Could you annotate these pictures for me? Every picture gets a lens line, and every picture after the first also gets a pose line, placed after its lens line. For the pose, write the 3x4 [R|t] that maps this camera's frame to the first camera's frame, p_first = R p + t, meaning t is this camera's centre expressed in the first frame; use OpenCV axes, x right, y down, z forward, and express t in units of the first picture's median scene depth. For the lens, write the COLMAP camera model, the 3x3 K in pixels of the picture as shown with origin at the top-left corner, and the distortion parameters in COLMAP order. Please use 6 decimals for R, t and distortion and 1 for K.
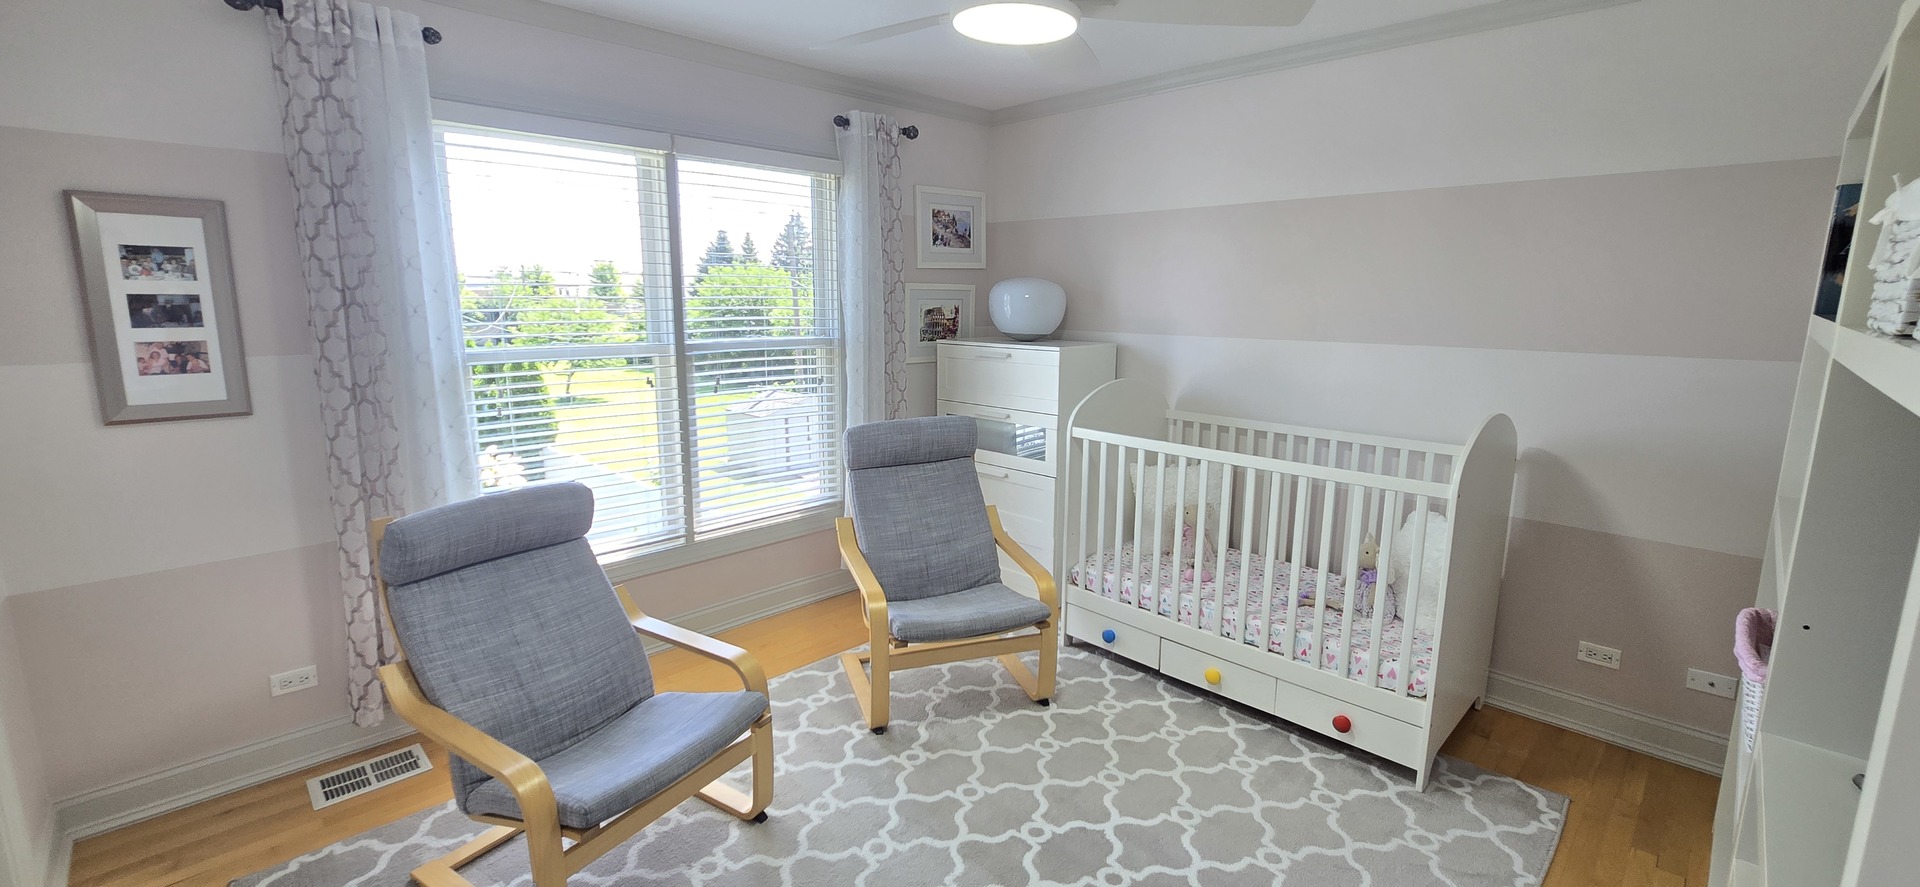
lens RADIAL K [[789.2, 0, 958.8], [0, 789.2, 433.7], [0, 0, 1]] dist [0.000222, 0.000767]
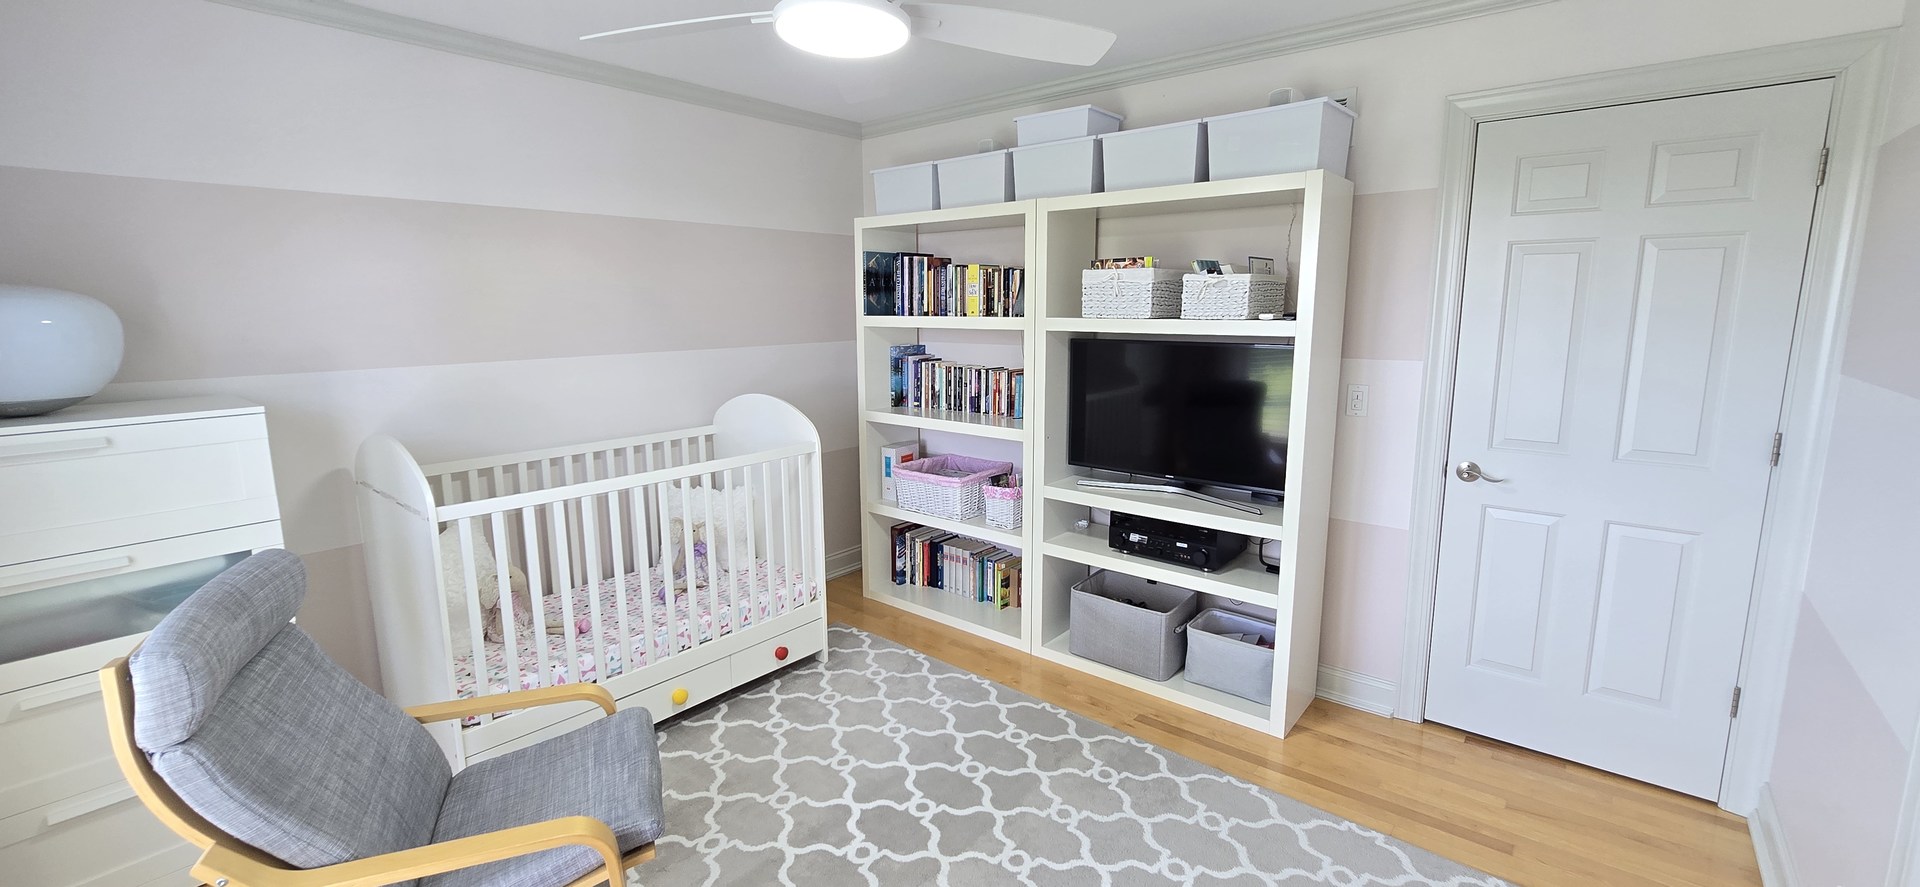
lens RADIAL K [[789.2, 0, 957.0], [0, 789.2, 440.9], [0, 0, 1]] dist [0.000222, 0.000767]
pose [[-0.107930, -0.162572, 0.980776, -0.645451], [0.189889, 0.965005, 0.180854, -0.114548], [-0.975855, 0.205758, -0.073282, 0.691584]]
